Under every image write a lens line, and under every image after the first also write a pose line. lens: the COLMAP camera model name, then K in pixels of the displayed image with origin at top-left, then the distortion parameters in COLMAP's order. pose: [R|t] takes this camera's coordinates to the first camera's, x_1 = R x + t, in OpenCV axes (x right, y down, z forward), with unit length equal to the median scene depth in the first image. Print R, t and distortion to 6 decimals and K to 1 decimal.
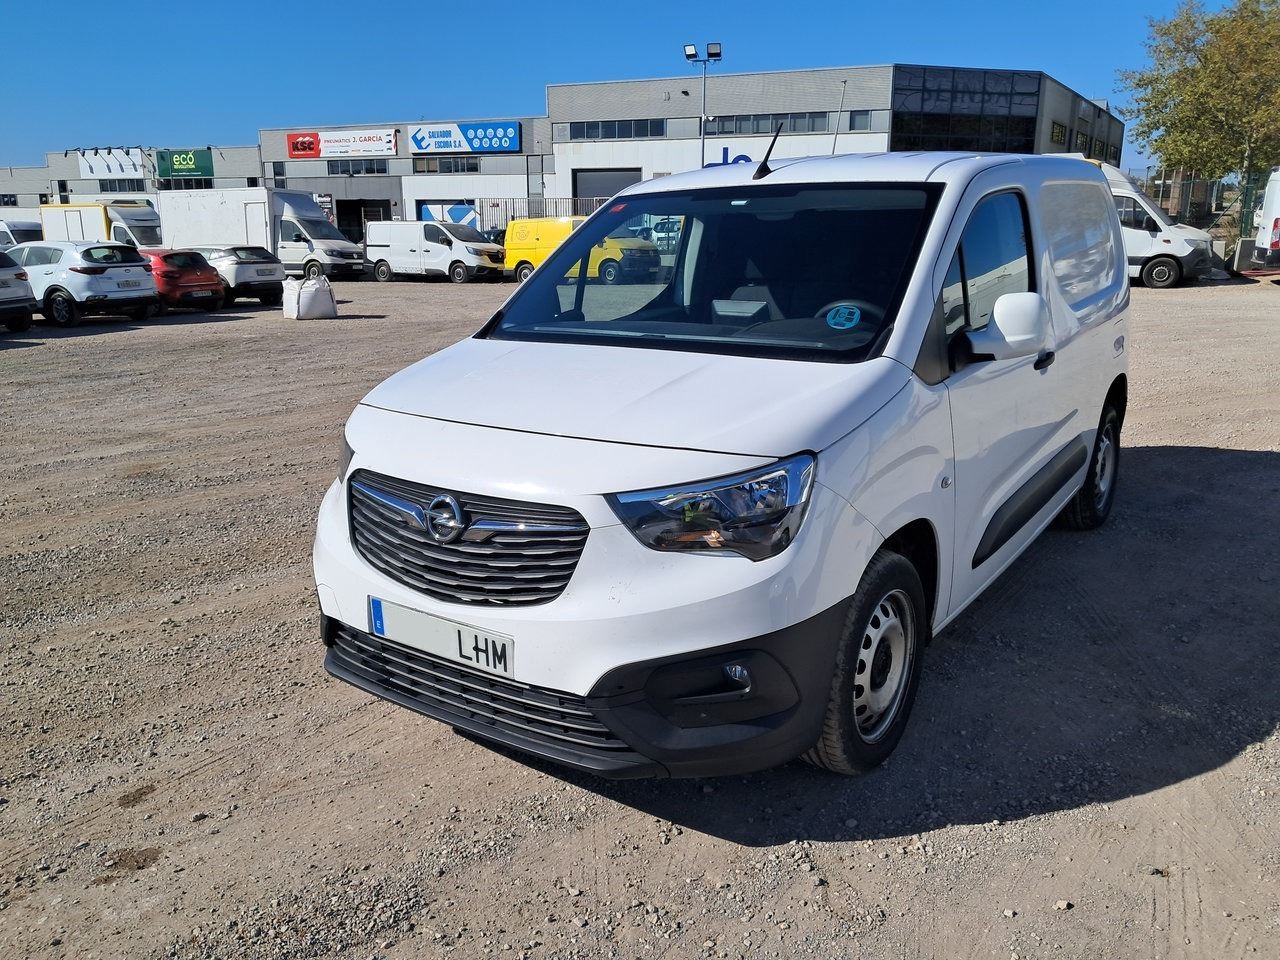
lens RADIAL K [[991.9, 0, 639.6], [0, 991.9, 475.9], [0, 0, 1]] dist [-0.008516, -0.001808]
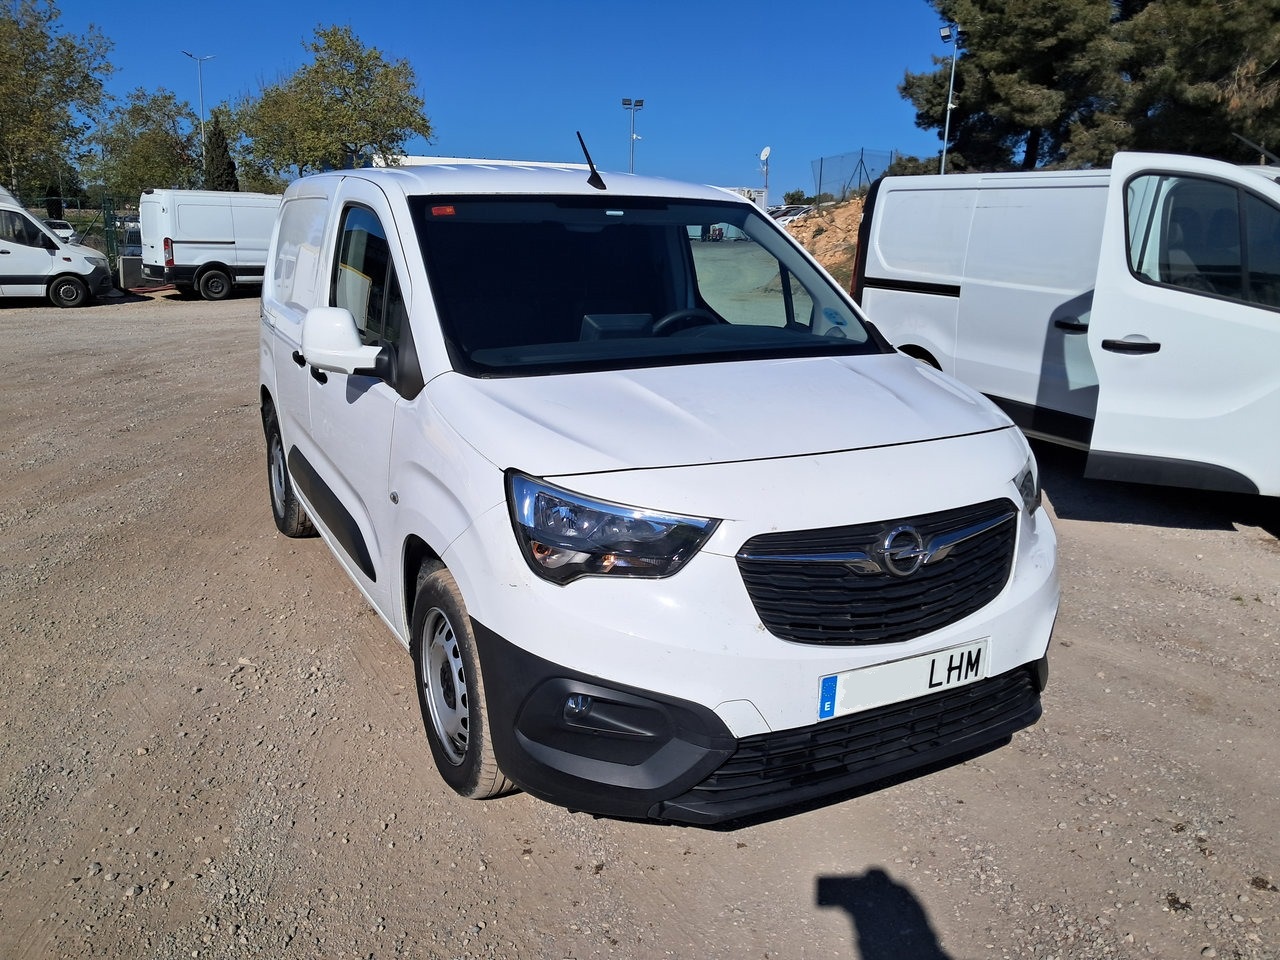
lens RADIAL K [[991.9, 0, 639.6], [0, 991.9, 484.5], [0, 0, 1]] dist [-0.008516, -0.001808]
pose [[0.465501, -0.190673, 0.864264, -0.089040], [0.199247, 0.974027, 0.107572, -0.013350], [-0.862328, 0.122127, 0.491401, 0.061376]]
